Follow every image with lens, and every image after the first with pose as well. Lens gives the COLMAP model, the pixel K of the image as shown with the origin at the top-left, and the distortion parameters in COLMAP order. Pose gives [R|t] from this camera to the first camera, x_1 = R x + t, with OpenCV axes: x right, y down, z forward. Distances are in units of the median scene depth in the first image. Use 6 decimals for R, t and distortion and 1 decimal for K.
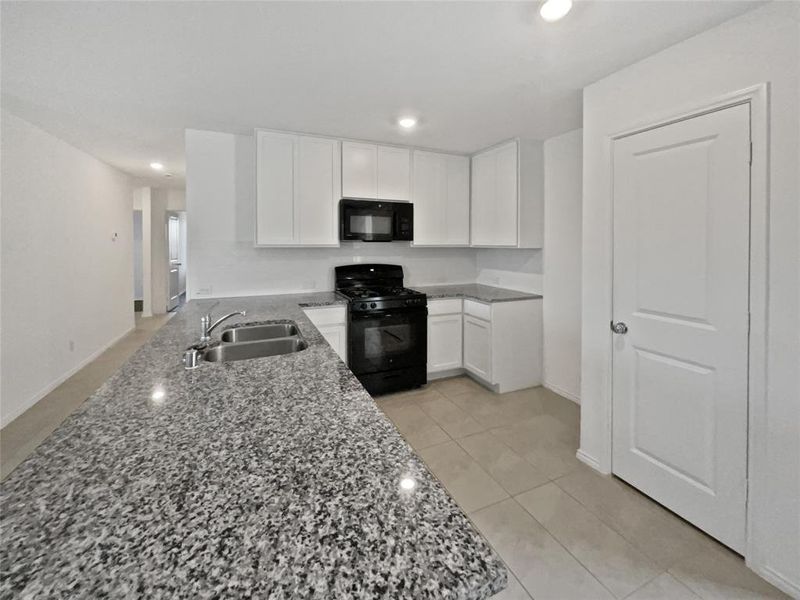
lens RADIAL K [[315.9, 0, 404.0], [0, 315.9, 272.0], [0, 0, 1]] dist [-0.001052, -0.000014]
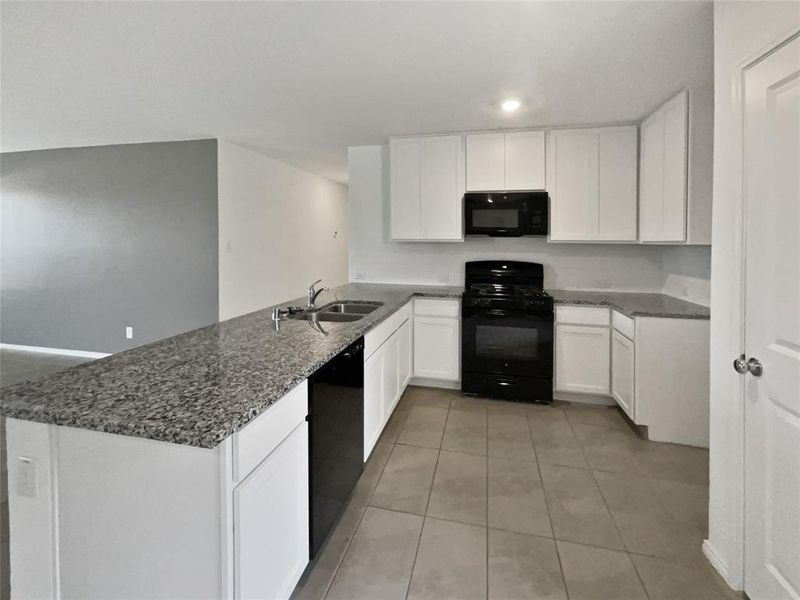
lens RADIAL K [[340.1, 0, 417.3], [0, 340.1, 279.6], [0, 0, 1]] dist [-0.002749, -0.000128]
pose [[0.819839, 0.068420, -0.568492, 0.296675], [-0.057396, 0.997655, 0.037298, 0.008985], [0.569710, 0.002051, 0.821843, 0.031461]]
